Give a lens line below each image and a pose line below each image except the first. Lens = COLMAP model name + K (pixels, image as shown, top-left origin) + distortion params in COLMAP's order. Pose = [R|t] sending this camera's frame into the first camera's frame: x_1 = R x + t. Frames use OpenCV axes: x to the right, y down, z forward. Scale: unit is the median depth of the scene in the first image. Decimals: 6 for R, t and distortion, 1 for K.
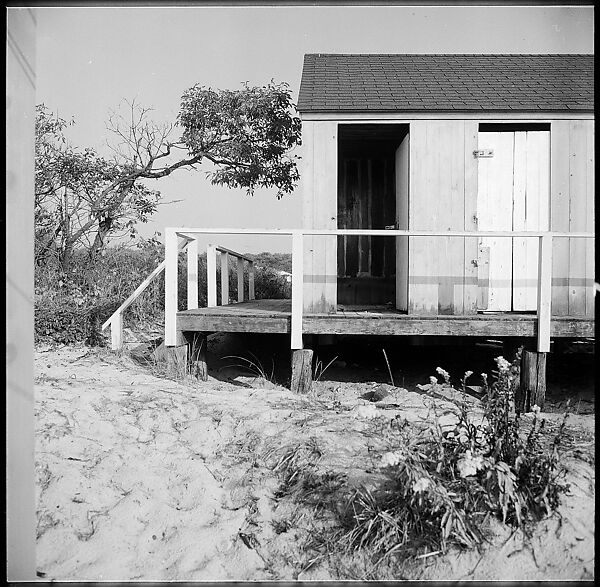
lens RADIAL K [[596.2, 0, 300.4], [0, 596.2, 293.7], [0, 0, 1]] dist [-0.044927, 0.062381]
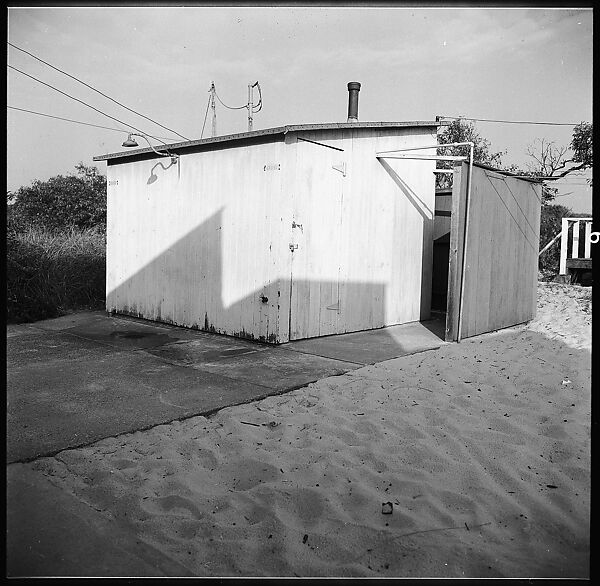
lens RADIAL K [[596.2, 0, 300.3], [0, 596.2, 291.7], [0, 0, 1]] dist [-0.019322, 0.000512]
pose [[0.813612, 0.049686, -0.579281, 0.187811], [-0.024795, 0.998401, 0.050809, 0.054255], [0.580879, -0.026975, 0.813543, -0.947551]]
